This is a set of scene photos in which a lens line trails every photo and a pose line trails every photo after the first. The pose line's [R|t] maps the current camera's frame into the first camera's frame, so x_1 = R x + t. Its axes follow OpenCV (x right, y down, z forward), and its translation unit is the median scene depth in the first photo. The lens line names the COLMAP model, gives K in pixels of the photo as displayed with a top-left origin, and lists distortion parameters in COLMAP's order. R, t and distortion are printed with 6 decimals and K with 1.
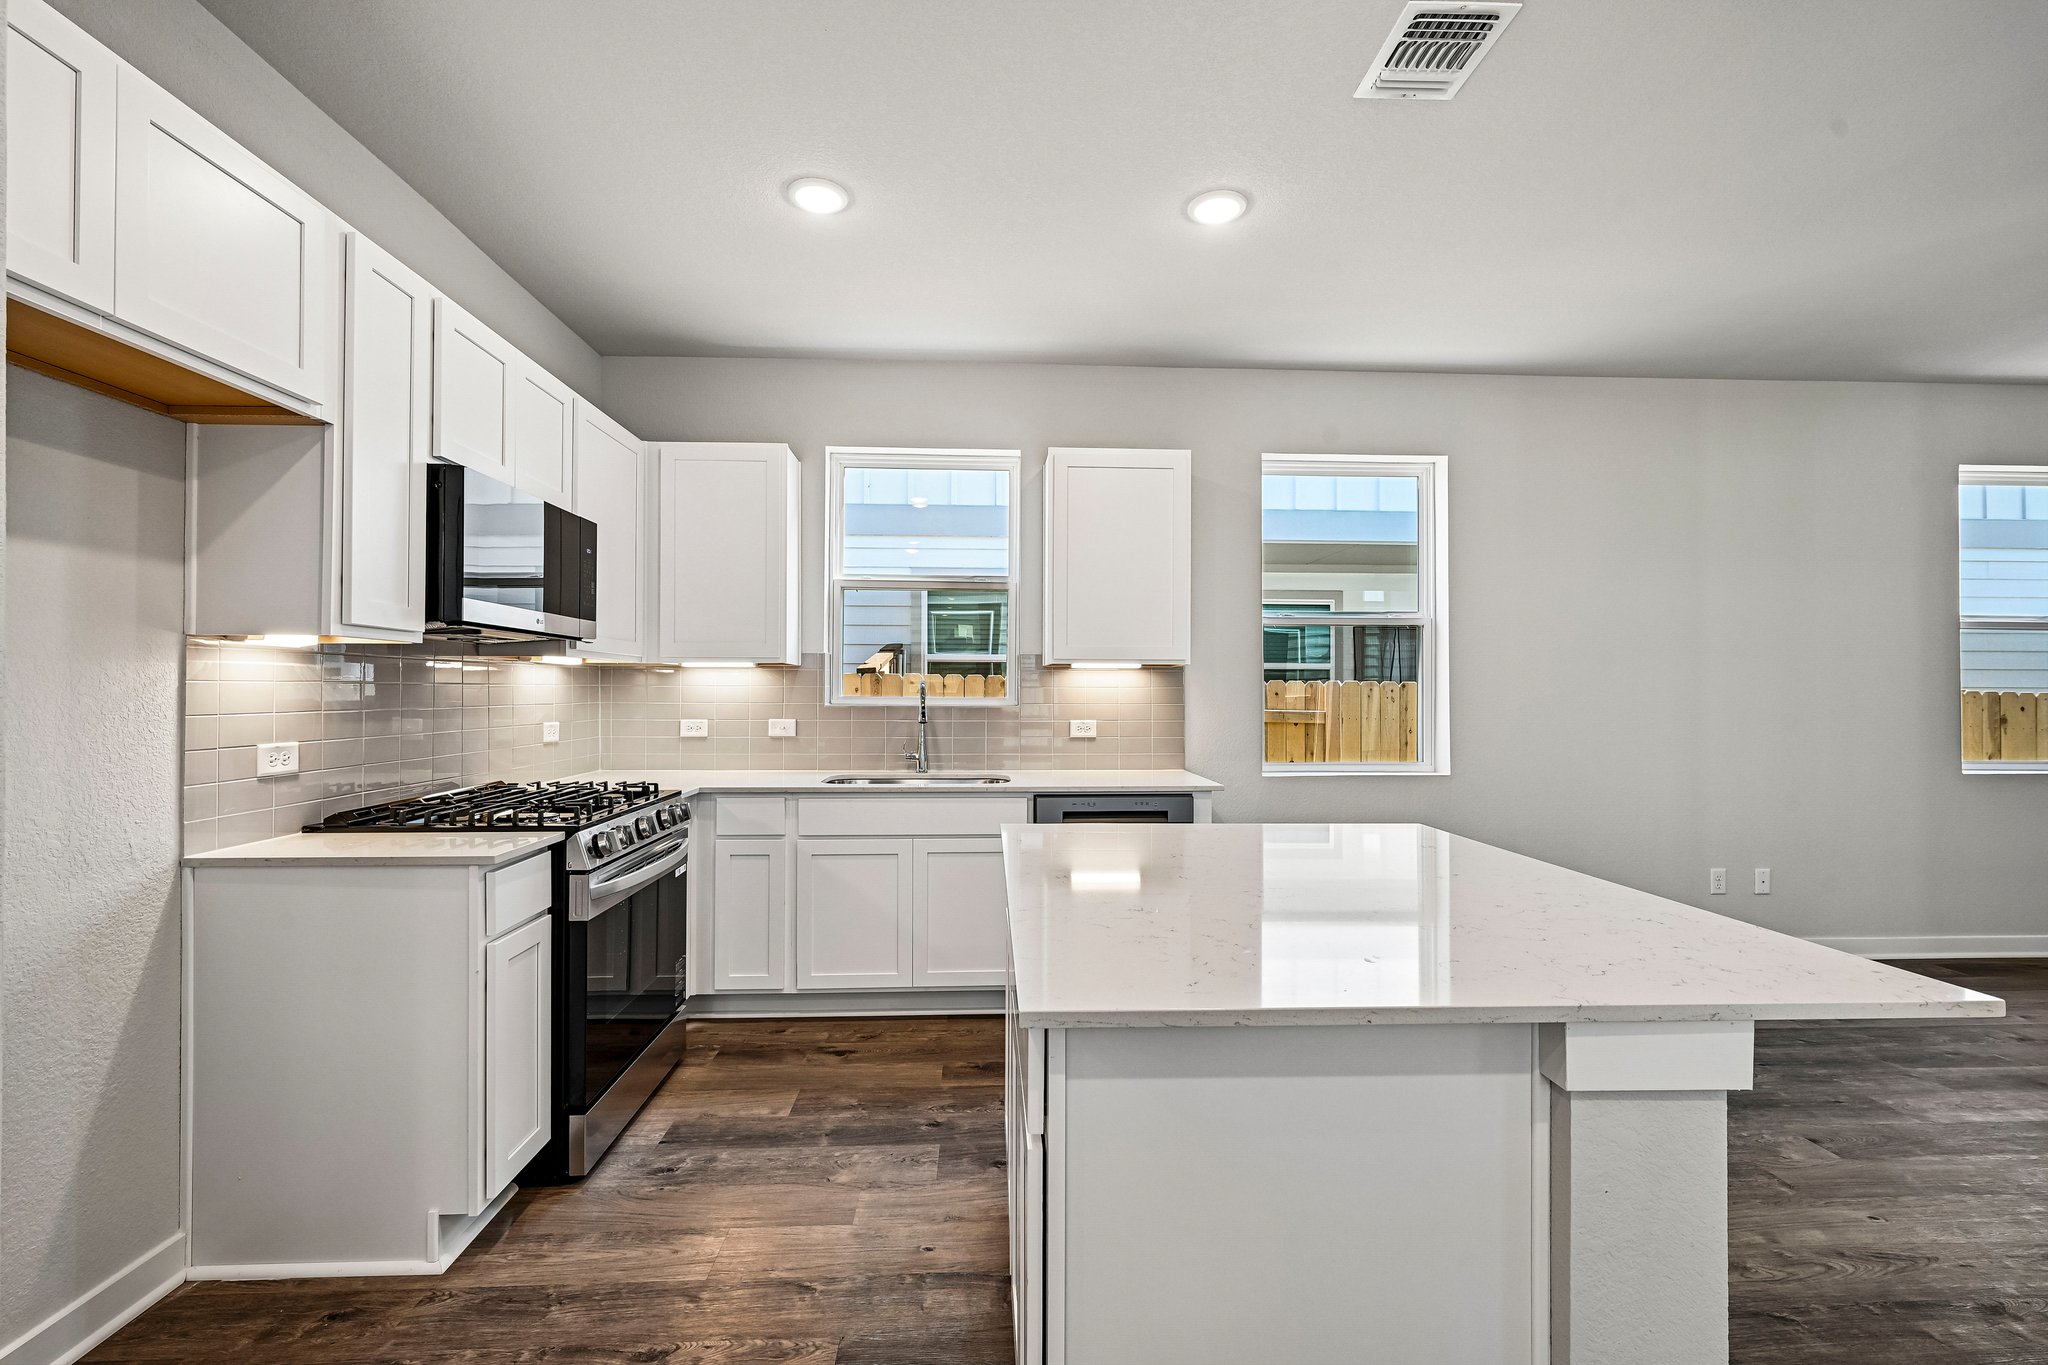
lens RADIAL K [[868.2, 0, 1022.8], [0, 868.2, 681.4], [0, 0, 1]] dist [-0.002441, 0.001350]
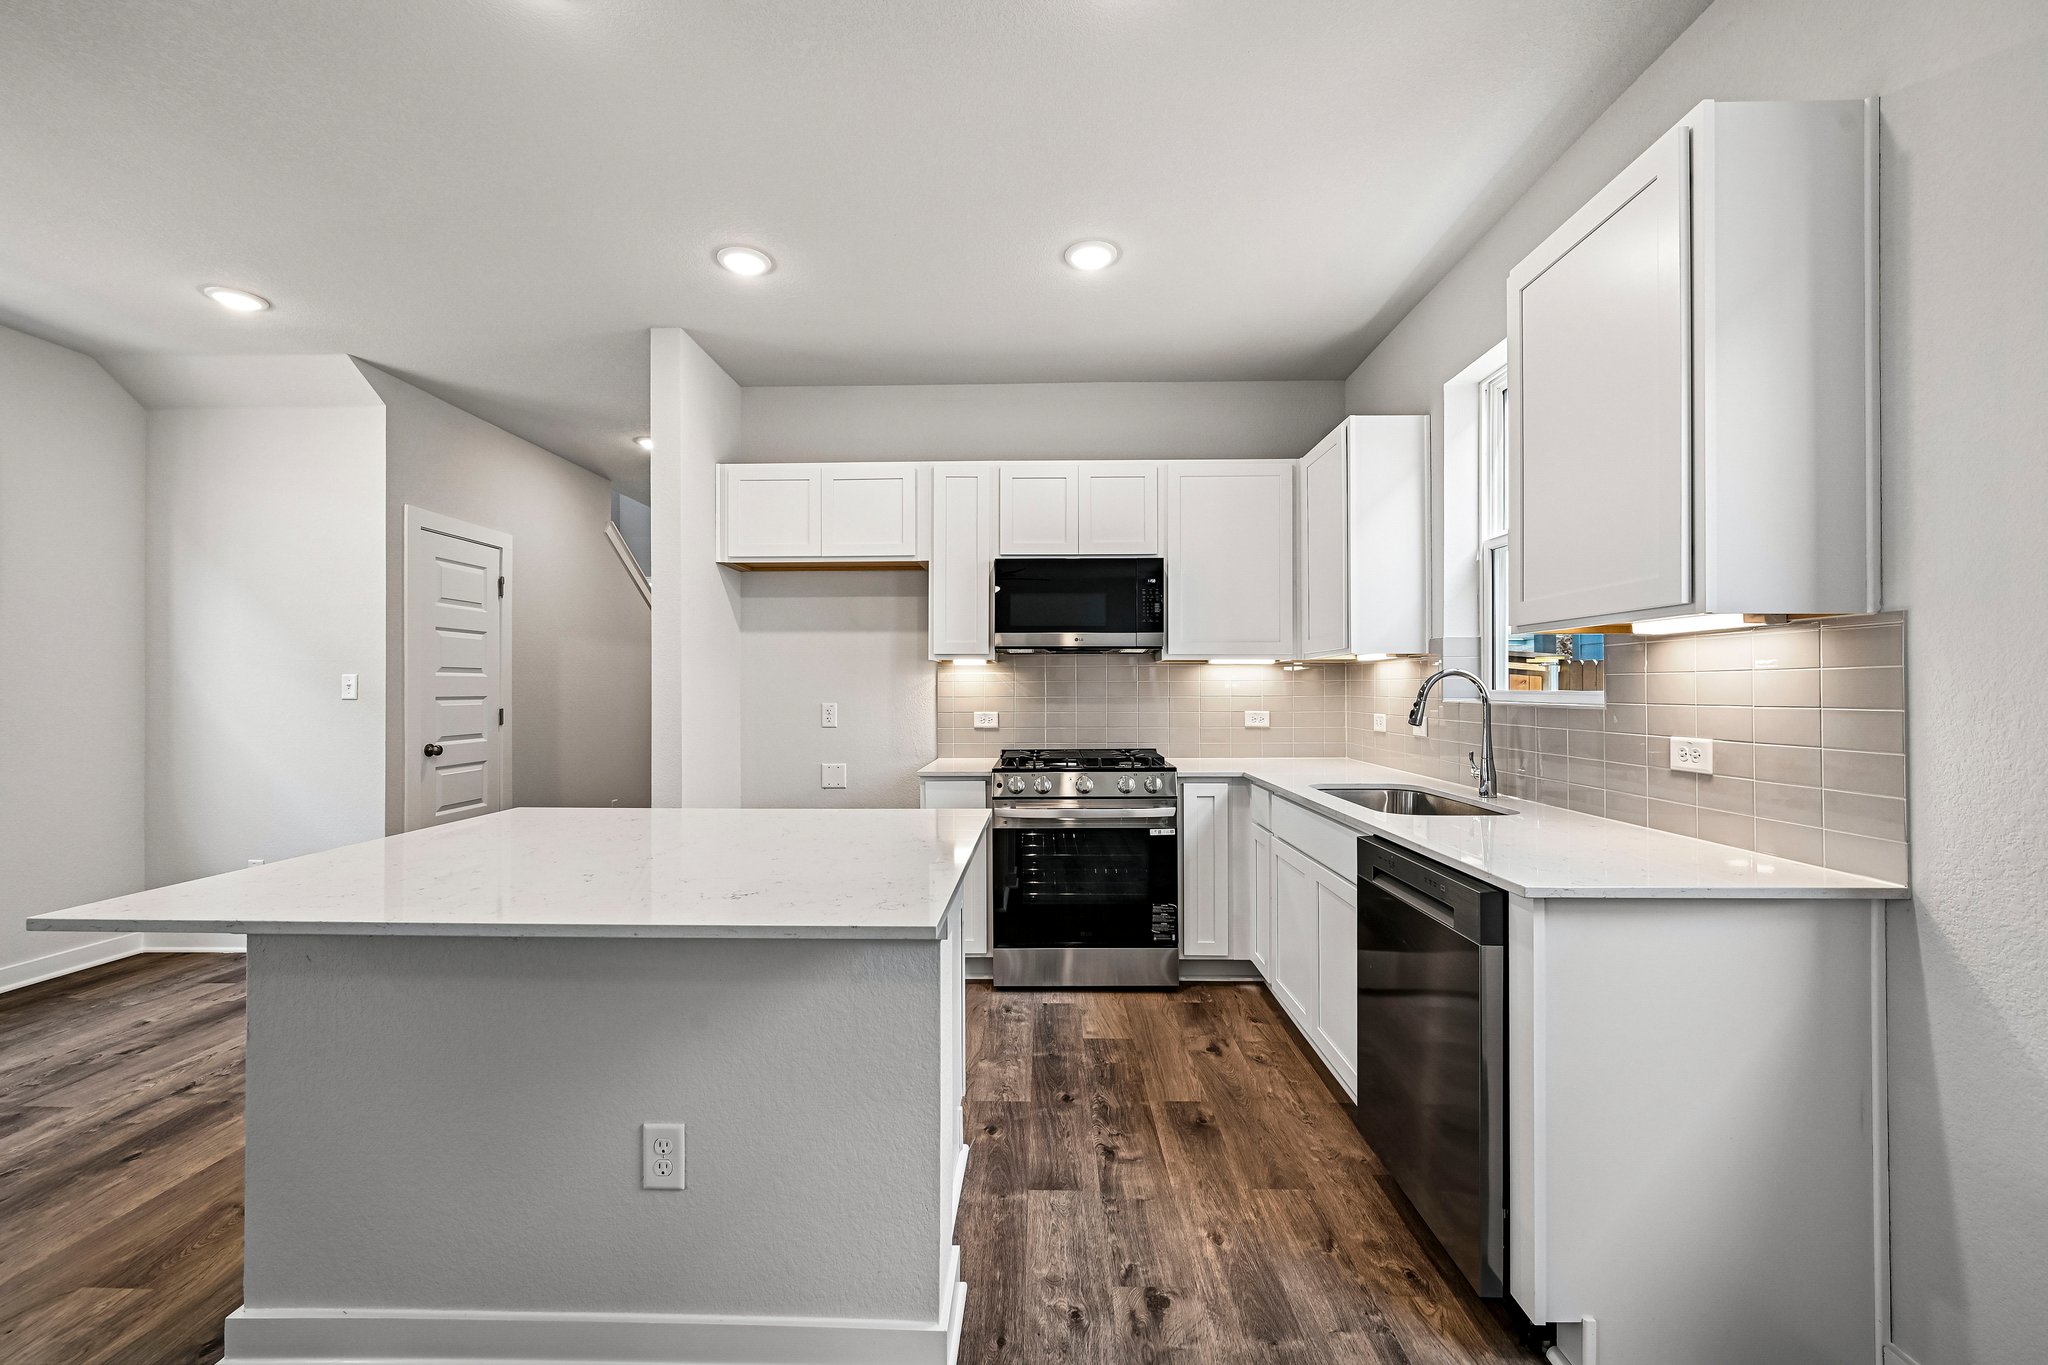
lens RADIAL K [[826.3, 0, 1022.8], [0, 826.3, 683.4], [0, 0, 1]] dist [-0.002866, 0.001296]
pose [[-0.072366, -0.010135, -0.997327, 0.777002], [0.012497, 0.999861, -0.011068, 0.019059], [0.997300, -0.013265, -0.072229, 0.887792]]
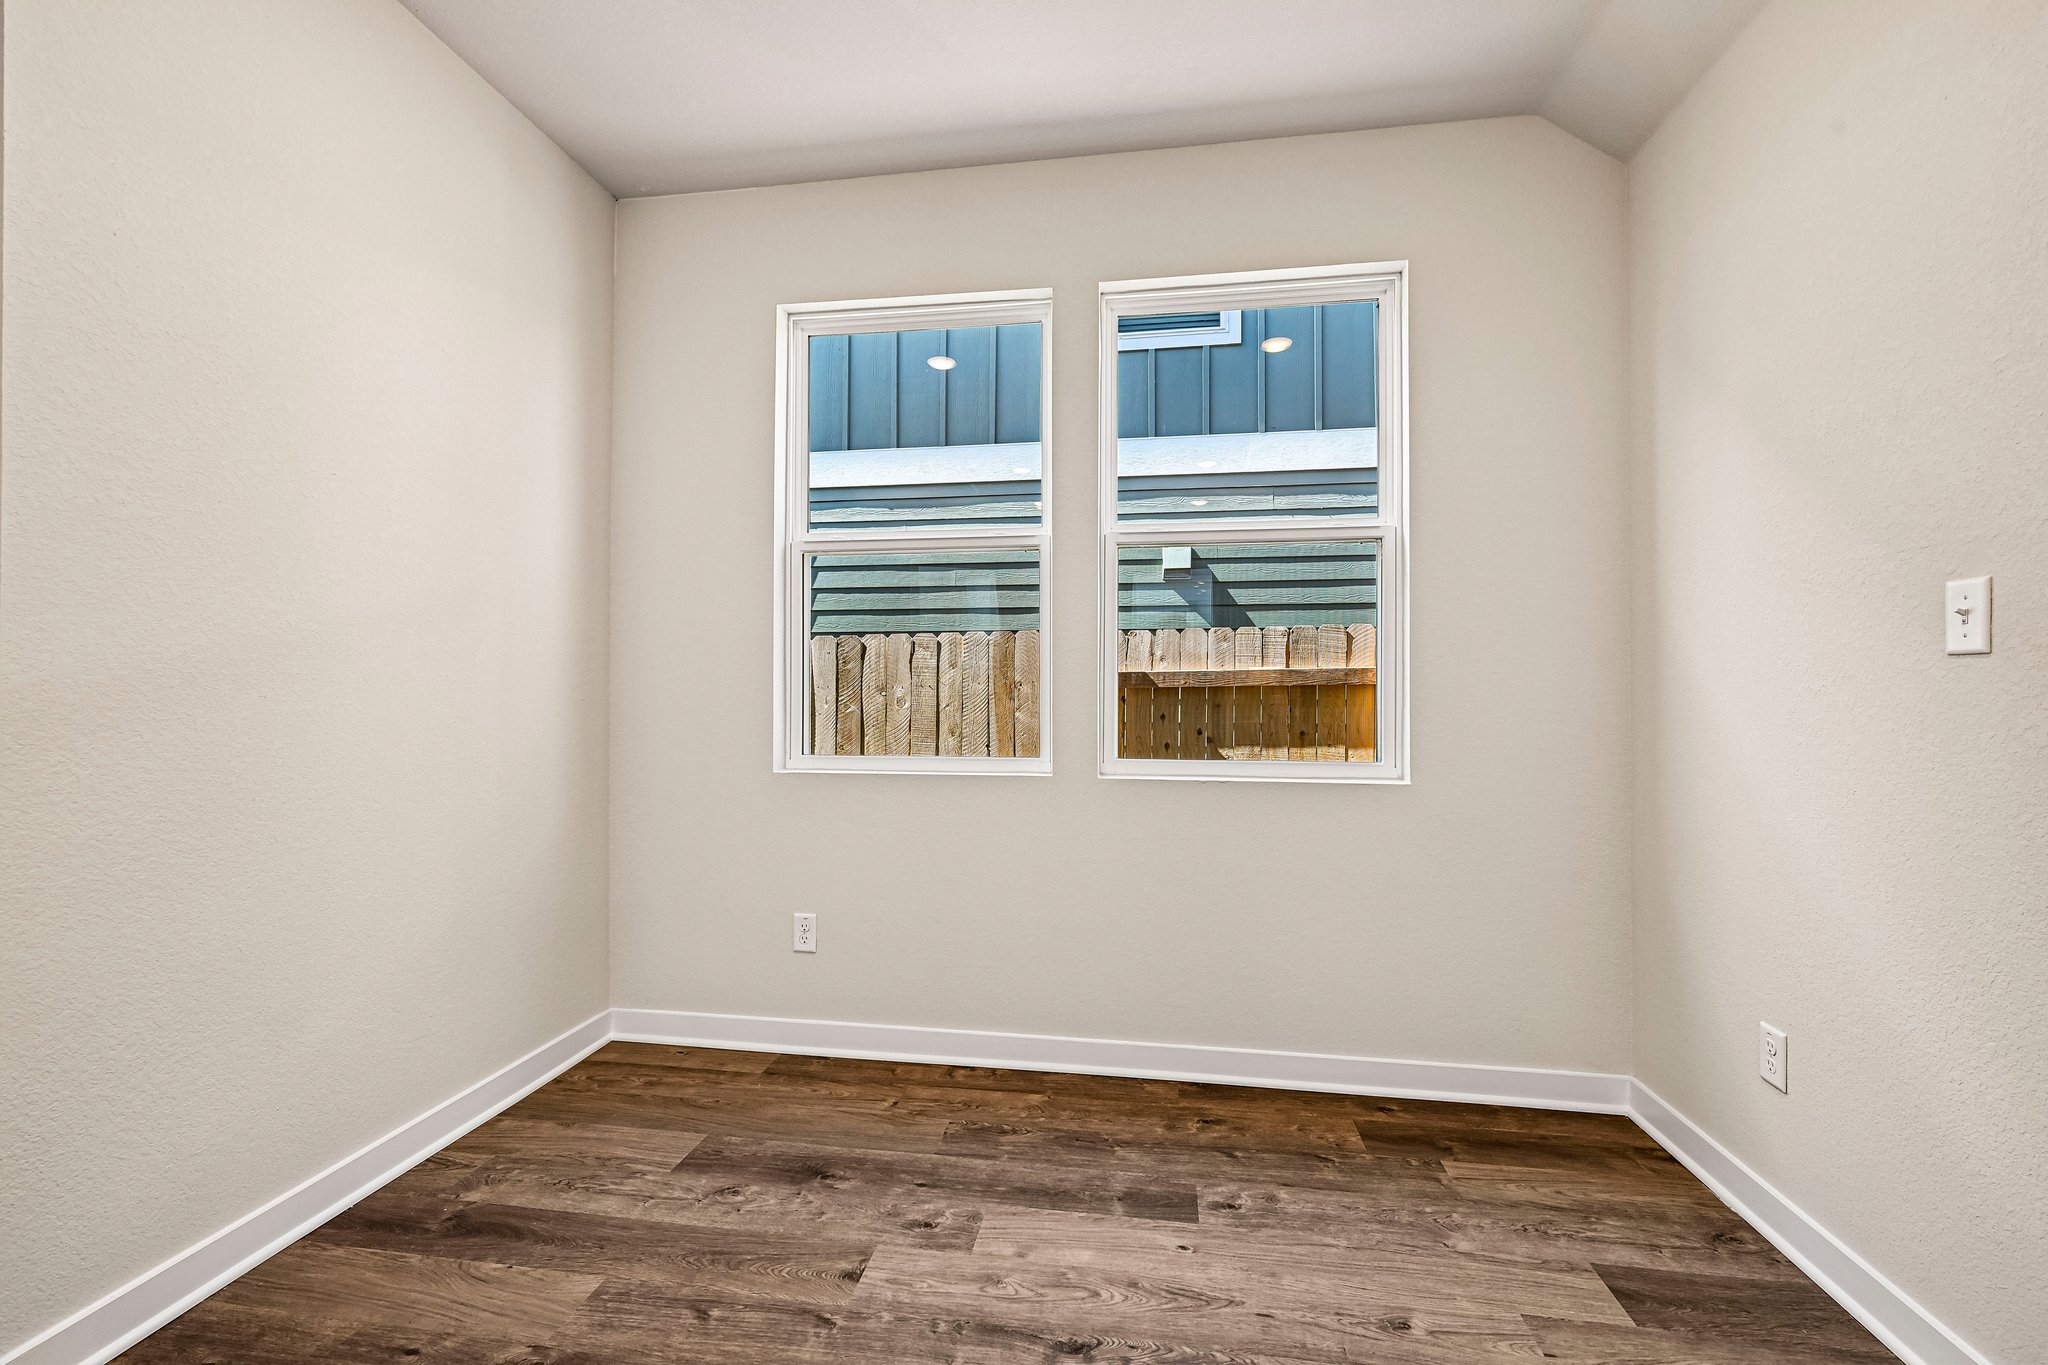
lens RADIAL K [[868.2, 0, 1020.5], [0, 868.2, 682.9], [0, 0, 1]] dist [-0.002441, 0.001350]
pose [[-0.979077, -0.003511, 0.203462, -0.080661], [-0.007652, 0.999779, -0.019570, 0.045563], [-0.203348, -0.020718, -0.978887, 0.259520]]
